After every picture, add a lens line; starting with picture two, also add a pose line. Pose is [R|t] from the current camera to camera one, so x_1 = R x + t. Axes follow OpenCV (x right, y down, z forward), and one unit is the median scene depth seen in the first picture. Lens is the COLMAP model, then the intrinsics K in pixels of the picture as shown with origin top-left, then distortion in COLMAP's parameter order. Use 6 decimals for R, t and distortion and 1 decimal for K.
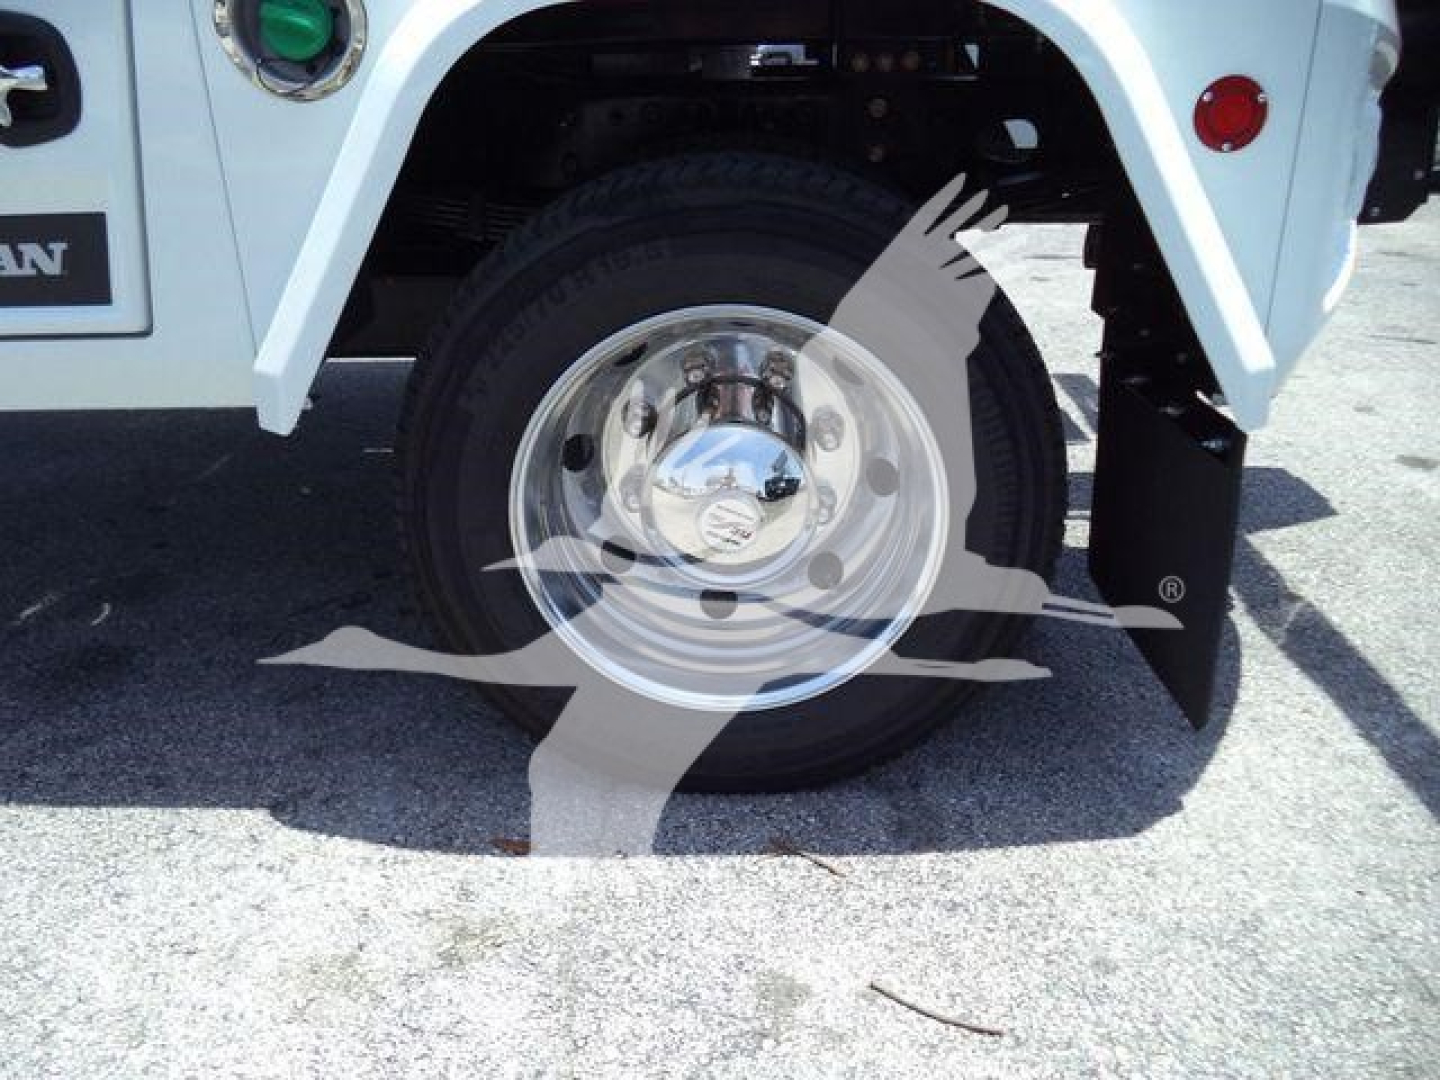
lens RADIAL K [[1165.2, 0, 709.2], [0, 1165.2, 534.9], [0, 0, 1]] dist [-0.007007, -0.014435]
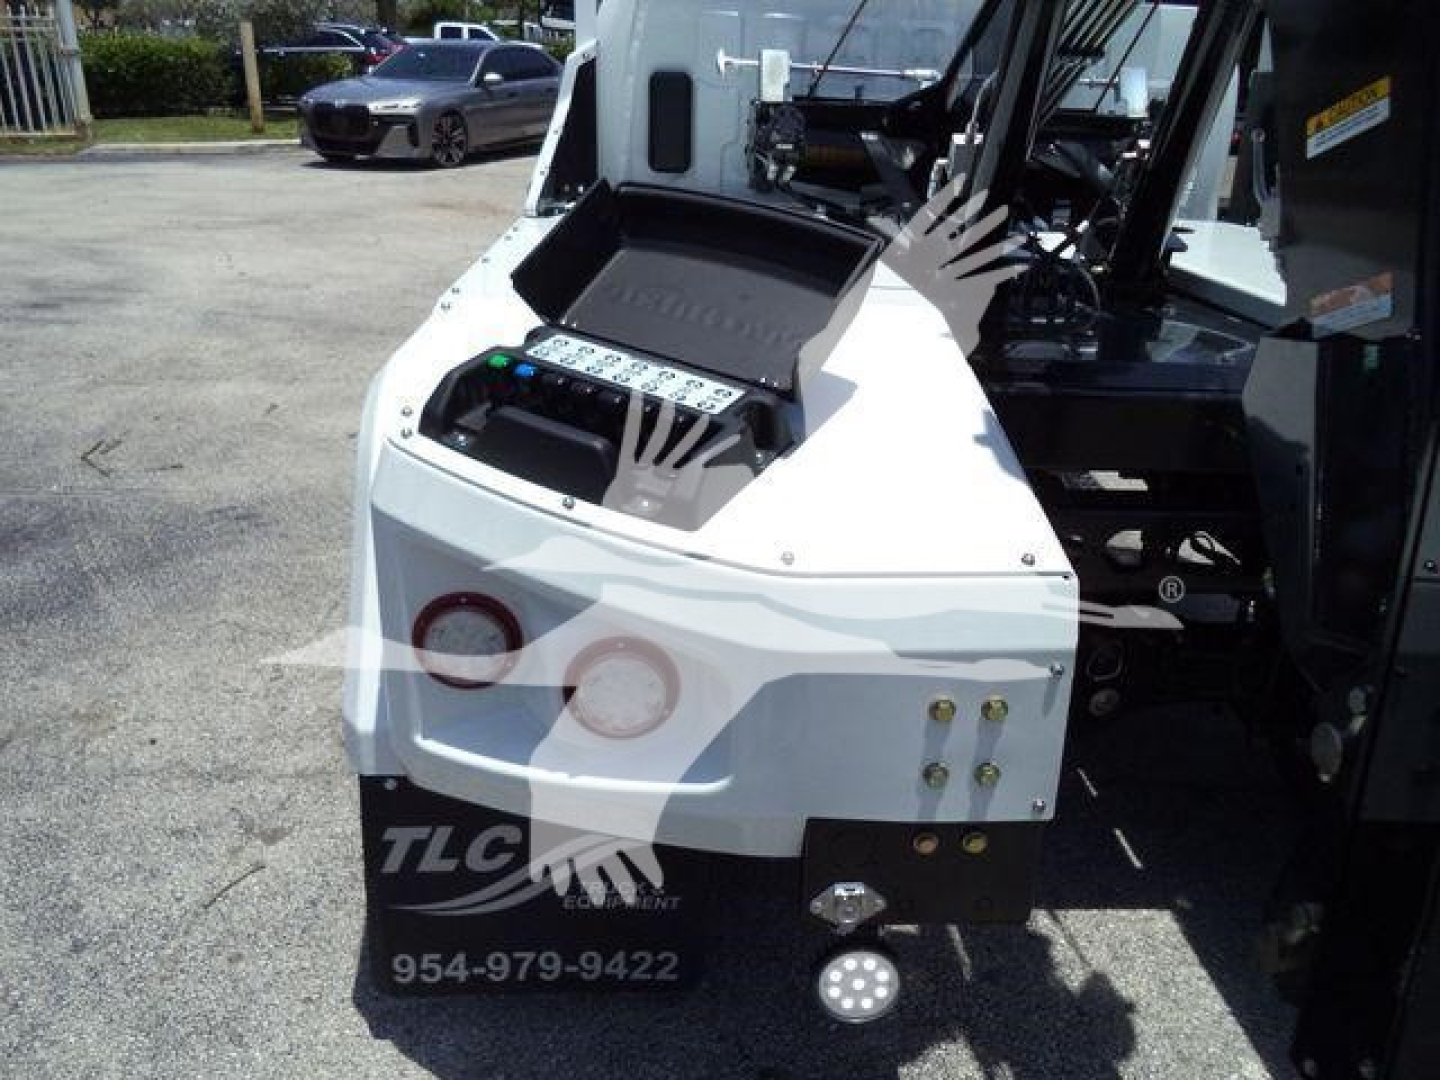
lens RADIAL K [[1165.2, 0, 709.2], [0, 1165.2, 534.9], [0, 0, 1]] dist [-0.007007, -0.014435]
pose [[0.050994, 0.377850, -0.924462, 1.454575], [-0.432696, 0.842633, 0.320536, -0.817630], [0.900097, 0.383665, 0.206463, 0.922029]]
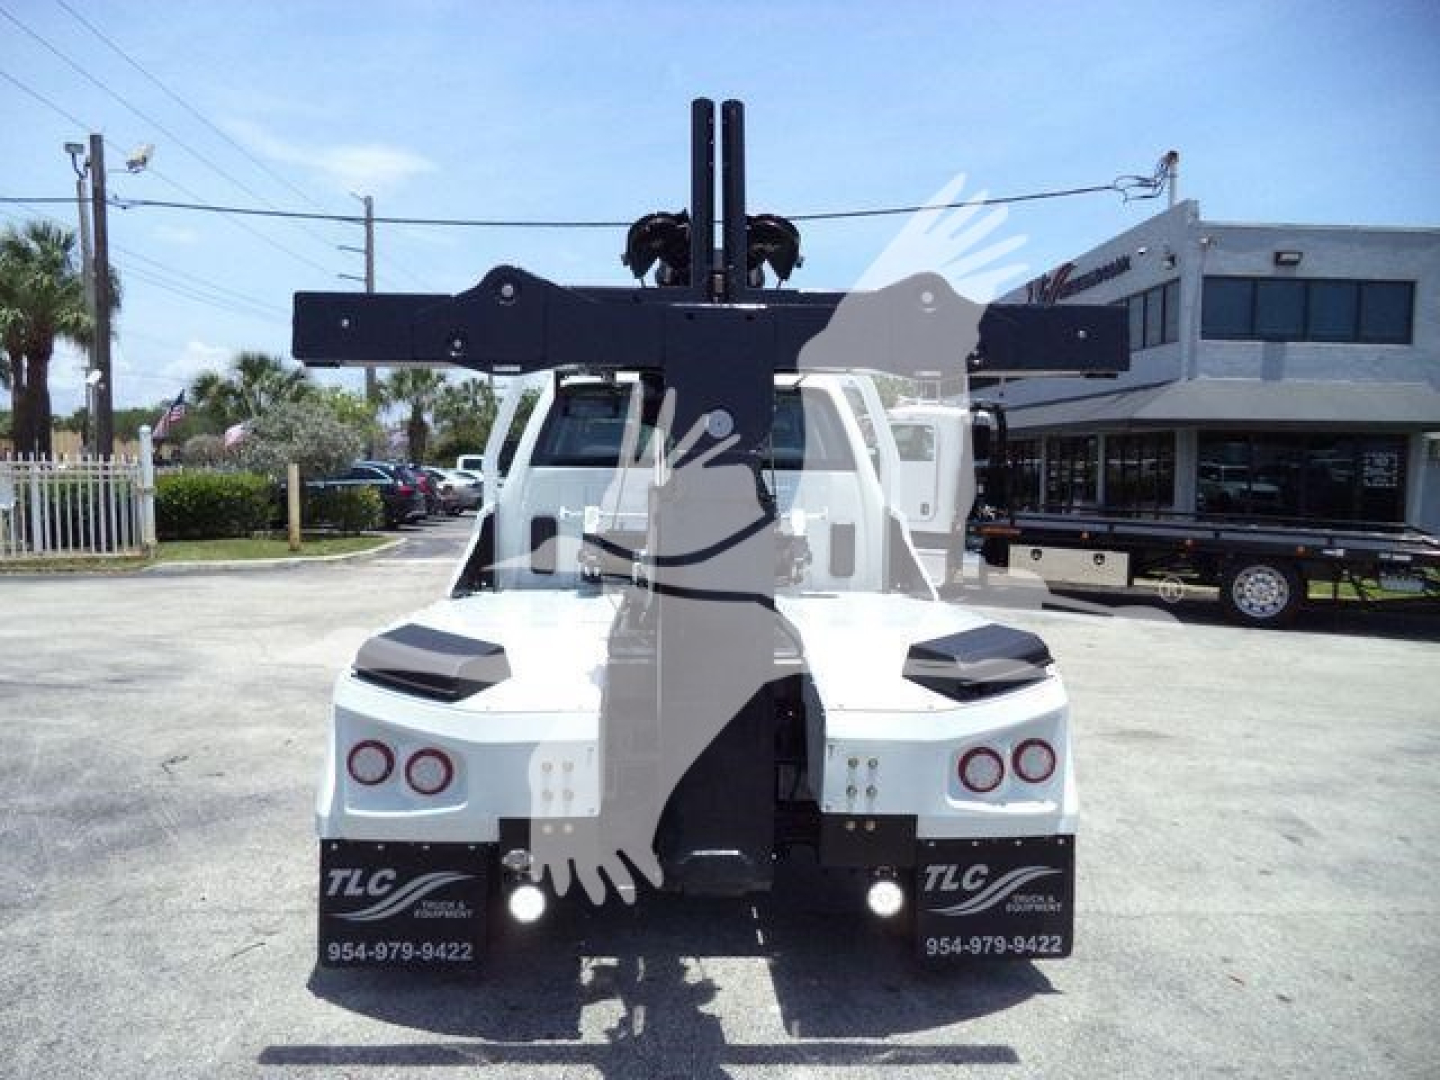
lens RADIAL K [[1171.6, 0, 722.6], [0, 1171.6, 534.6], [0, 0, 1]] dist [-0.022518, -0.012822]
pose [[0.053172, 0.047878, -0.997437, 2.994526], [-0.415051, 0.909543, 0.021533, -1.107706], [0.908243, 0.412842, 0.068235, 1.289077]]
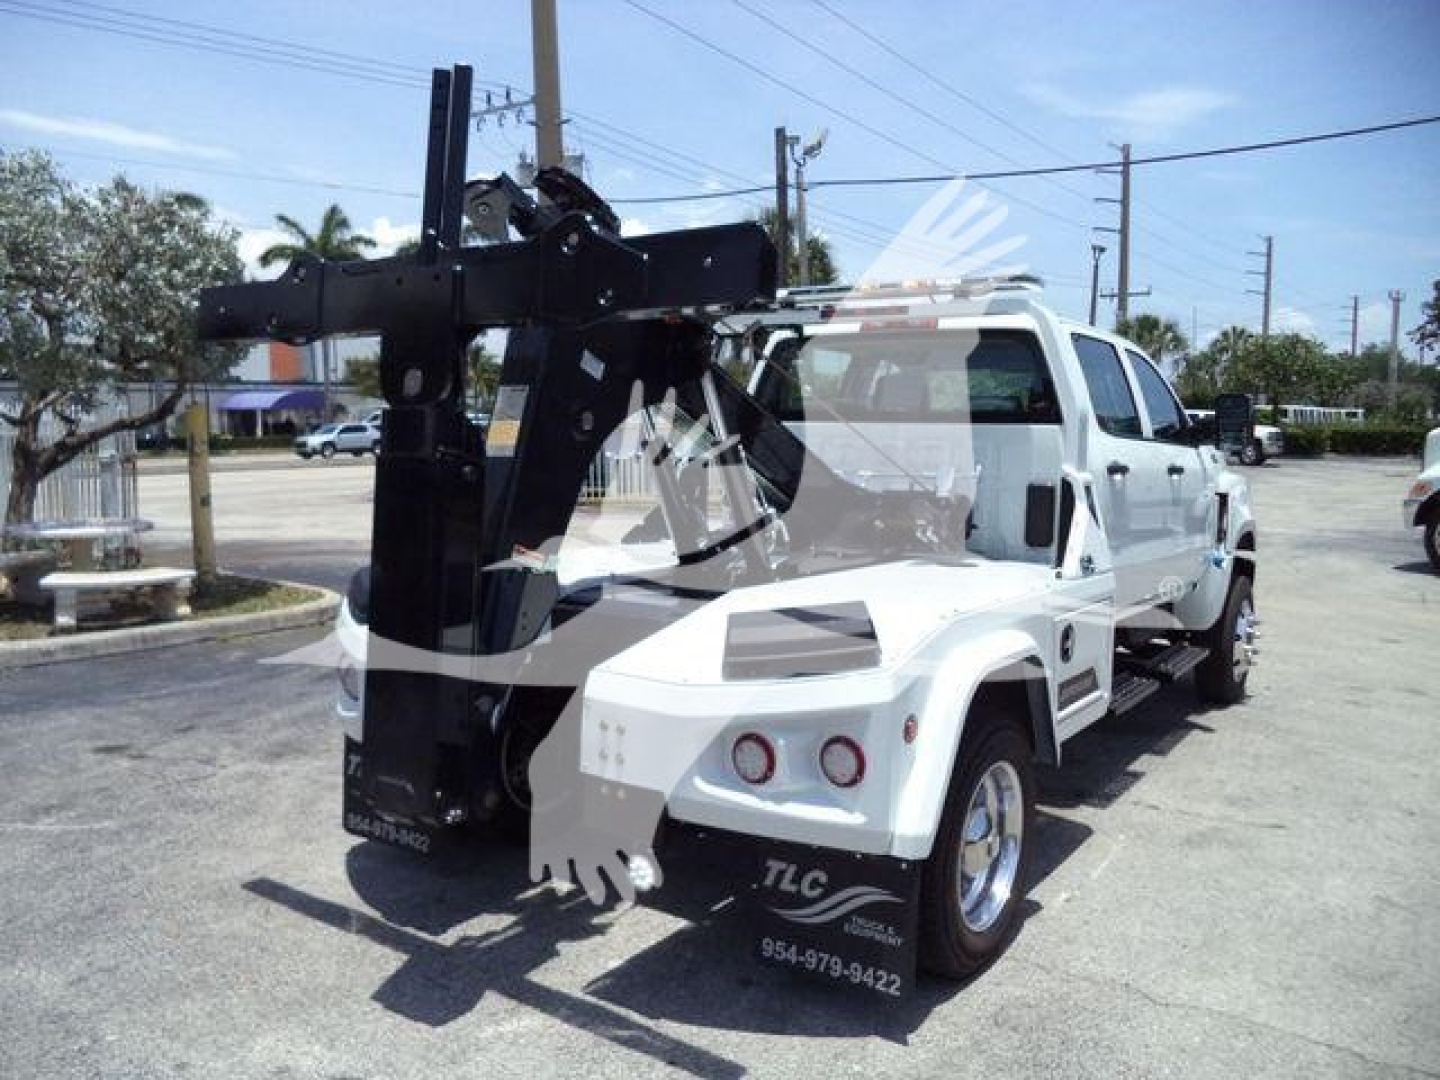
lens RADIAL K [[1171.6, 0, 722.6], [0, 1171.6, 534.6], [0, 0, 1]] dist [-0.022518, -0.012822]
pose [[-0.564498, 0.071616, -0.822321, 2.402838], [-0.341638, 0.886623, 0.311741, -1.868931], [0.751415, 0.456914, -0.476031, 2.964977]]
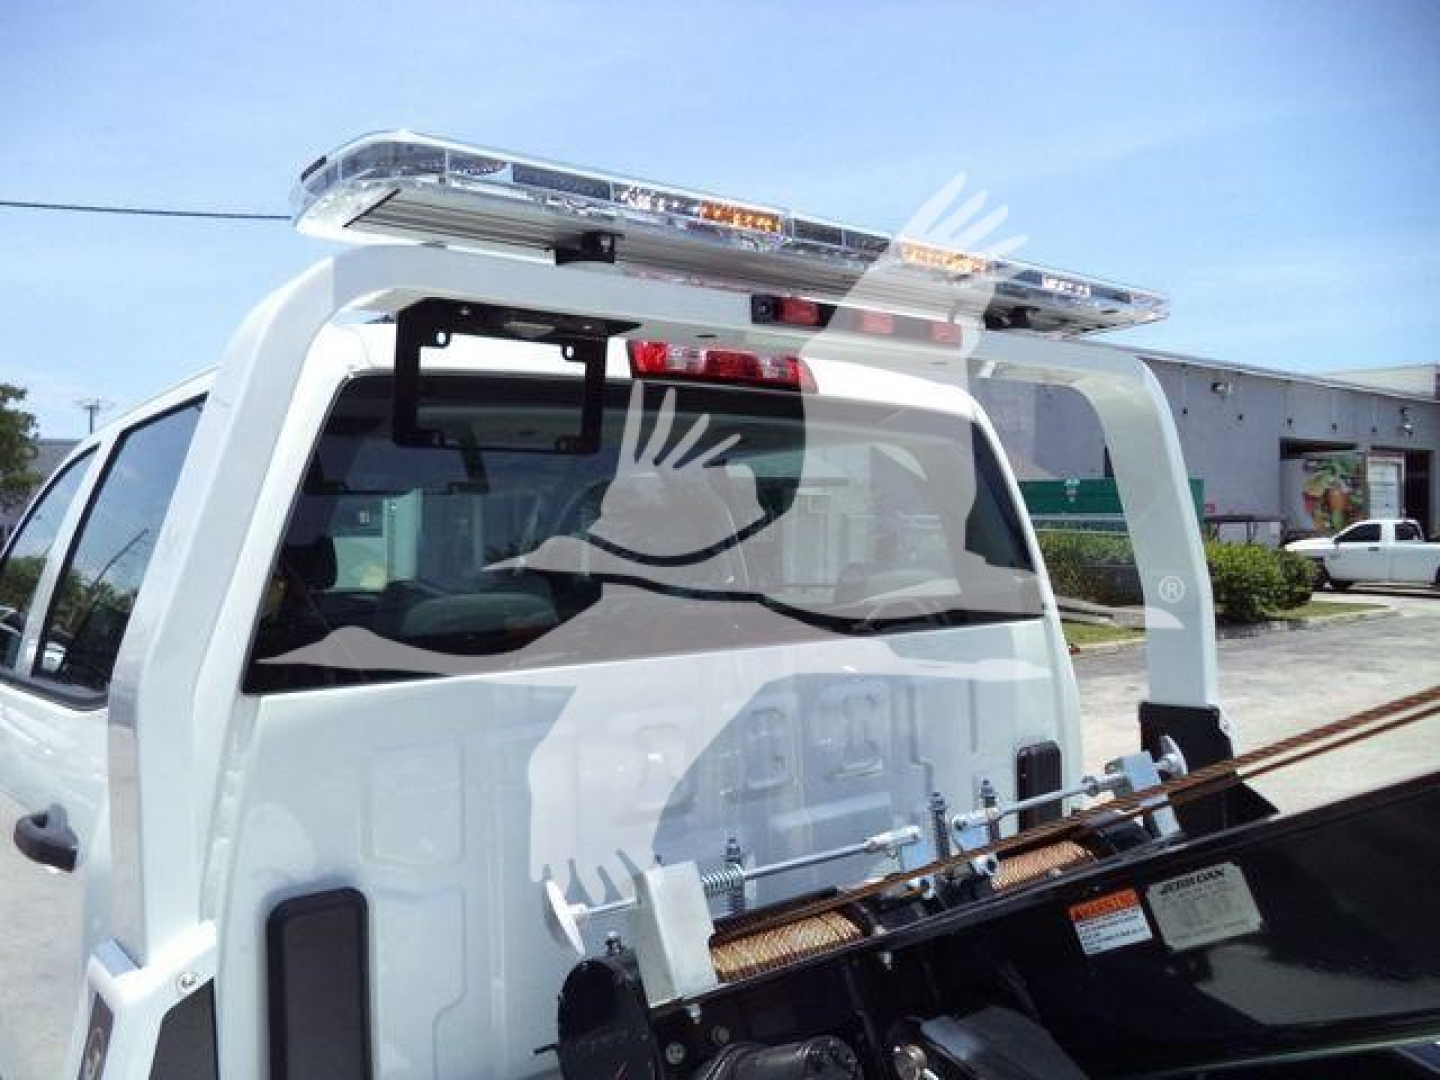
lens RADIAL K [[1171.6, 0, 722.6], [0, 1171.6, 534.6], [0, 0, 1]] dist [-0.022518, -0.012822]
pose [[0.635393, -0.011975, -0.772096, -0.061202], [-0.293012, 0.921360, -0.255423, -0.949640], [0.714437, 0.388527, 0.581917, 0.520964]]
